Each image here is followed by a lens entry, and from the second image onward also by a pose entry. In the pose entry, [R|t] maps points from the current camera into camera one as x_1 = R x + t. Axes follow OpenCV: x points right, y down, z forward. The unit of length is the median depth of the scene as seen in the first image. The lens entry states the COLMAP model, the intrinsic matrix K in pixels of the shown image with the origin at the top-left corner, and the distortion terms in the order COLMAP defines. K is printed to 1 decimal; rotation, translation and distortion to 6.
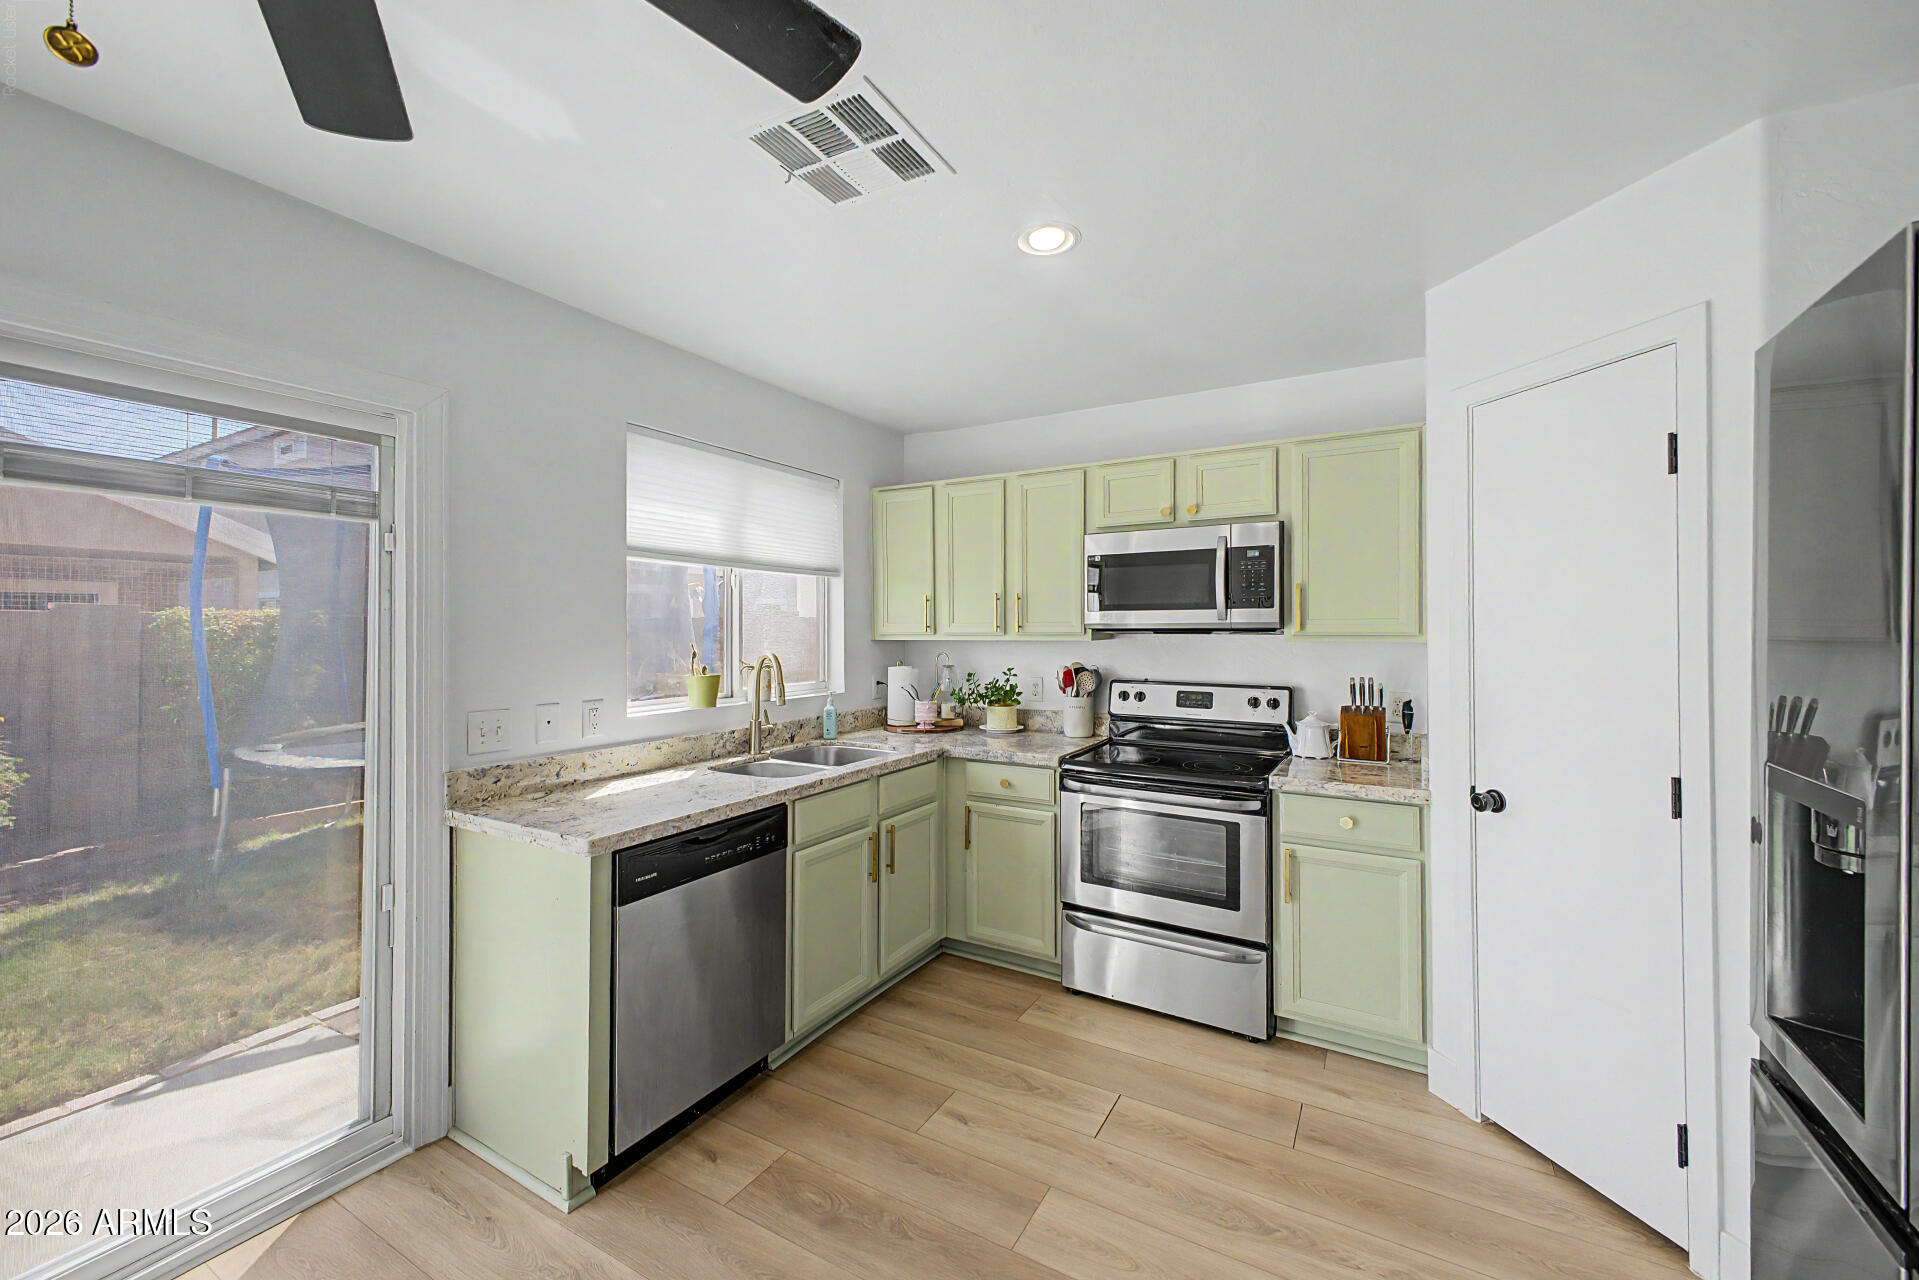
lens RADIAL K [[765.6, 0, 952.1], [0, 765.6, 620.9], [0, 0, 1]] dist [0.029577, -0.011469]
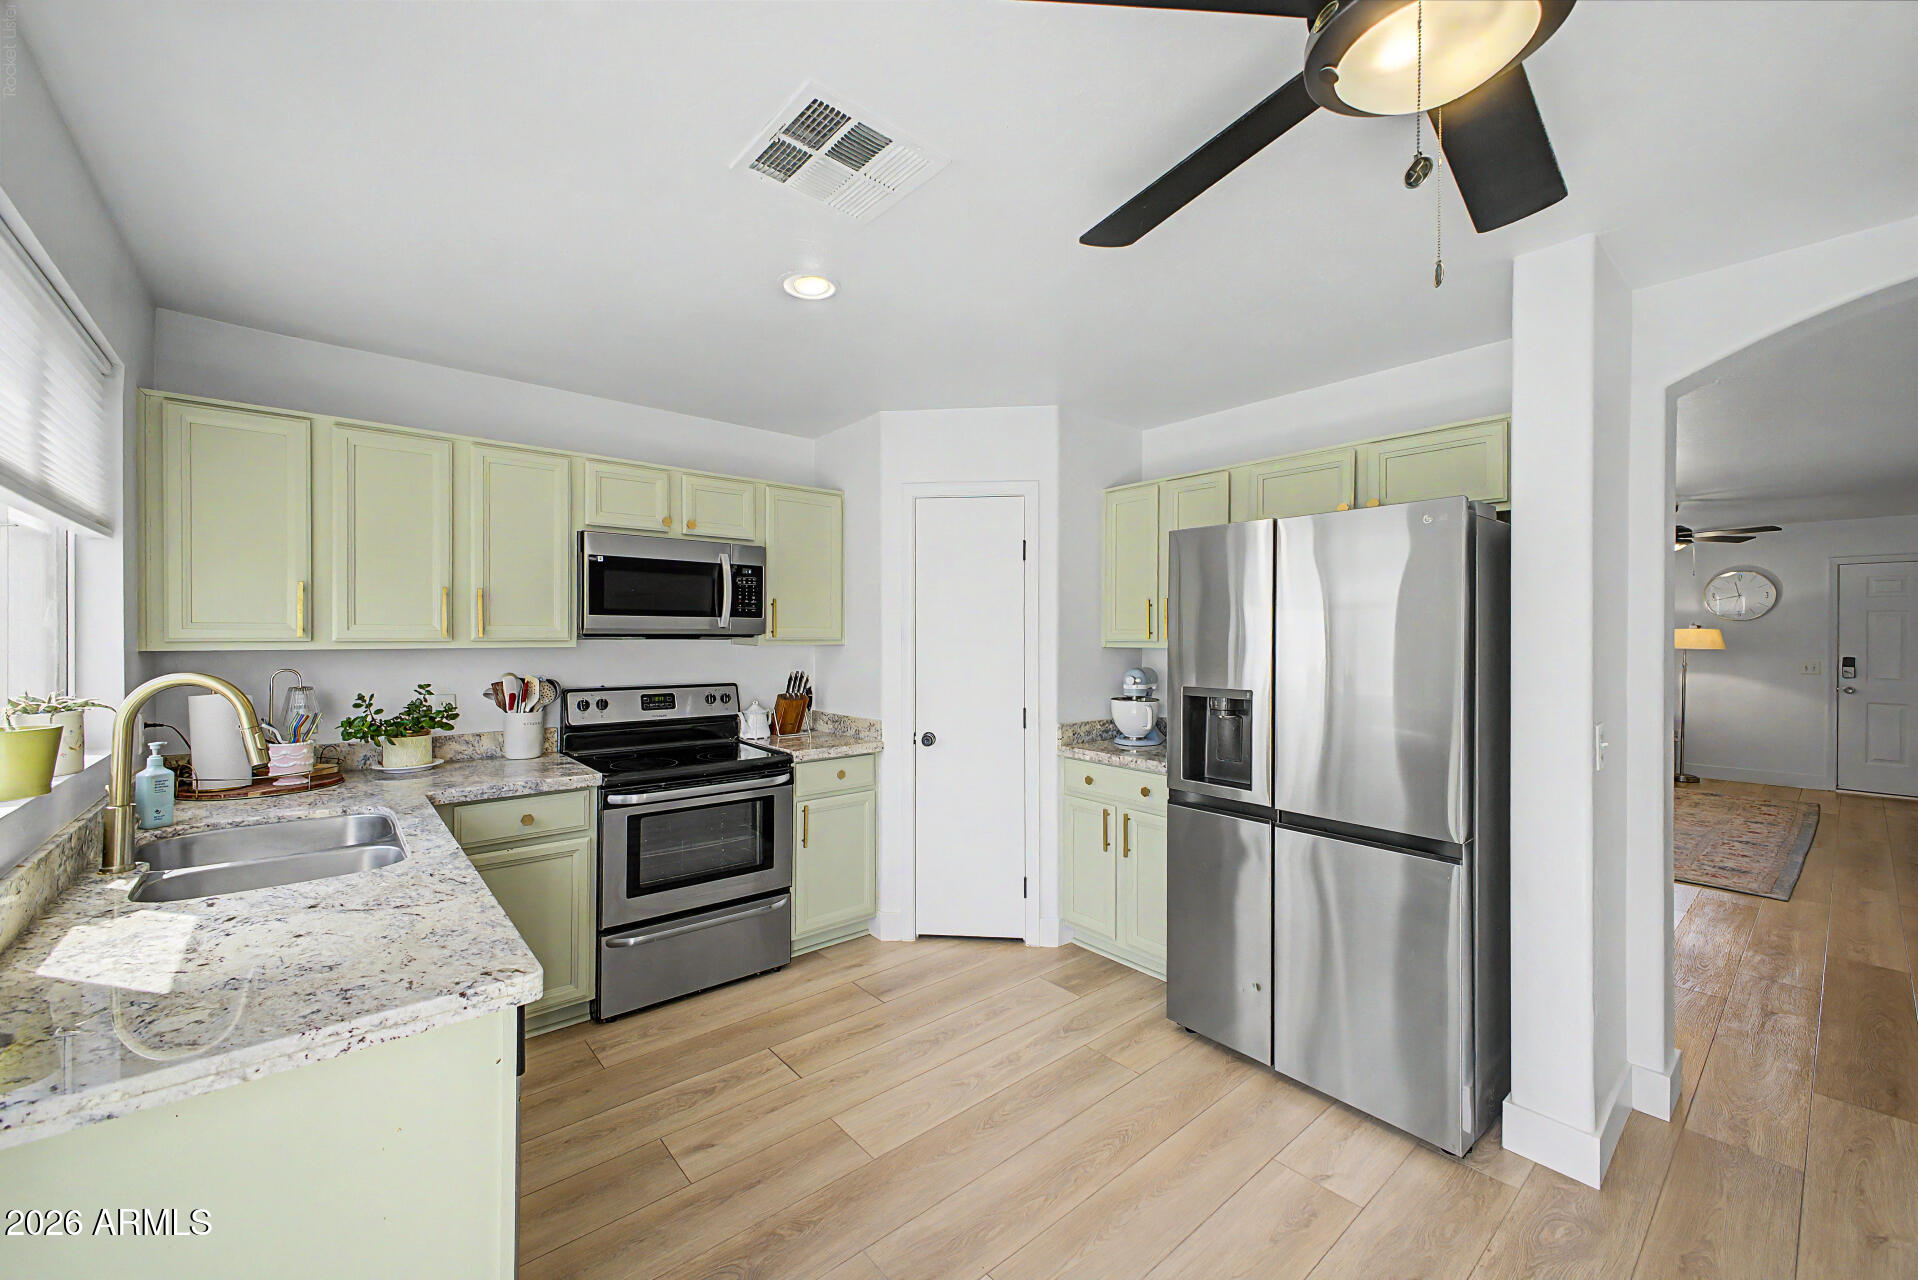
lens RADIAL K [[759.6, 0, 959.5], [0, 759.6, 627.9], [0, 0, 1]] dist [0.023590, -0.011383]
pose [[0.326903, 0.011871, 0.944983, -0.591092], [-0.012221, 0.999891, -0.008332, 0.005878], [-0.944979, -0.008825, 0.327013, 0.298778]]
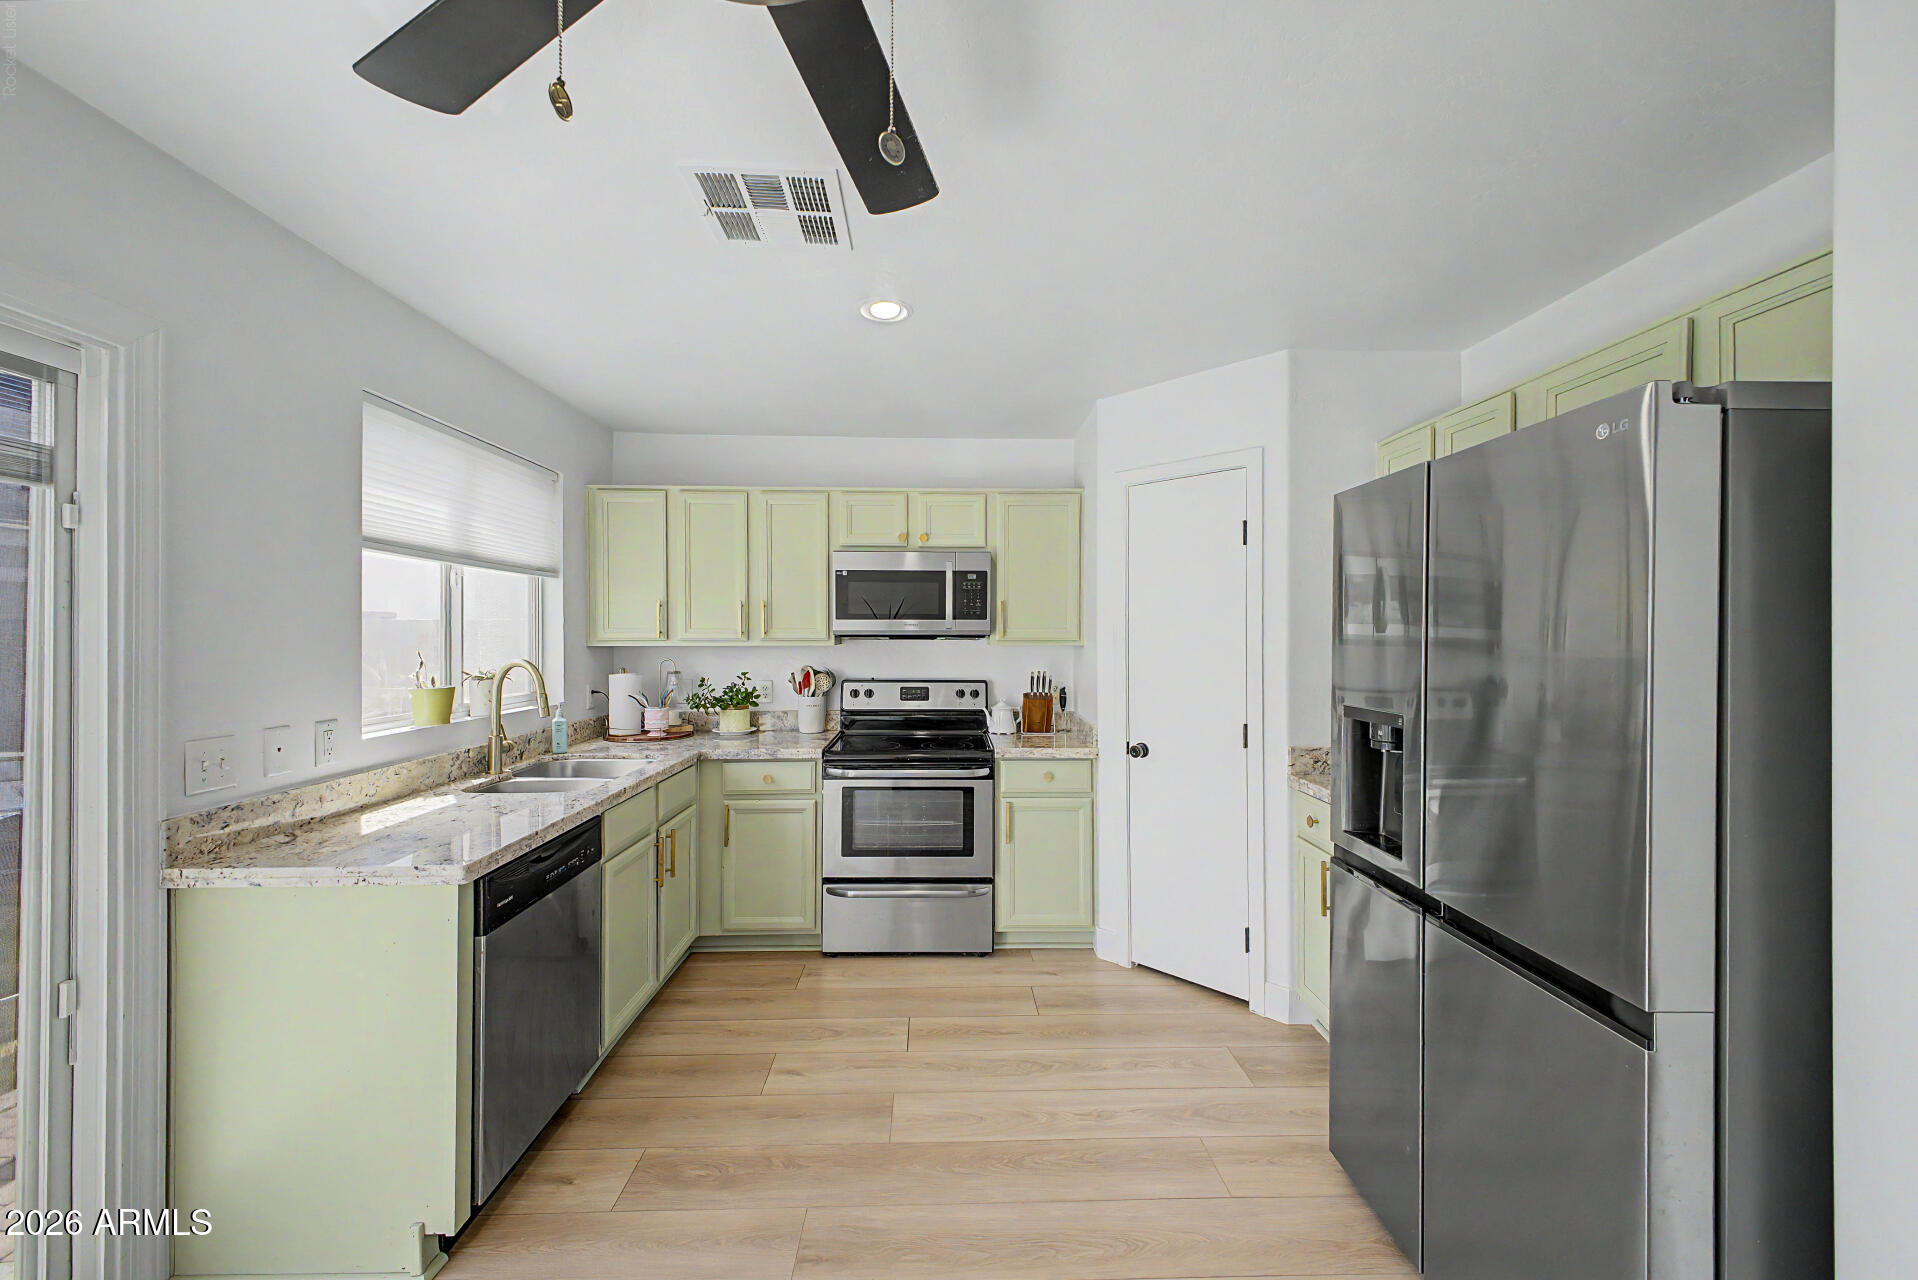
lens RADIAL K [[765.2, 0, 951.6], [0, 765.2, 620.9], [0, 0, 1]] dist [0.029577, -0.011469]
pose [[0.849896, 0.011388, 0.526827, -0.294665], [-0.007691, 0.999928, -0.009208, -0.001285], [-0.526894, 0.003774, 0.849923, -0.055022]]
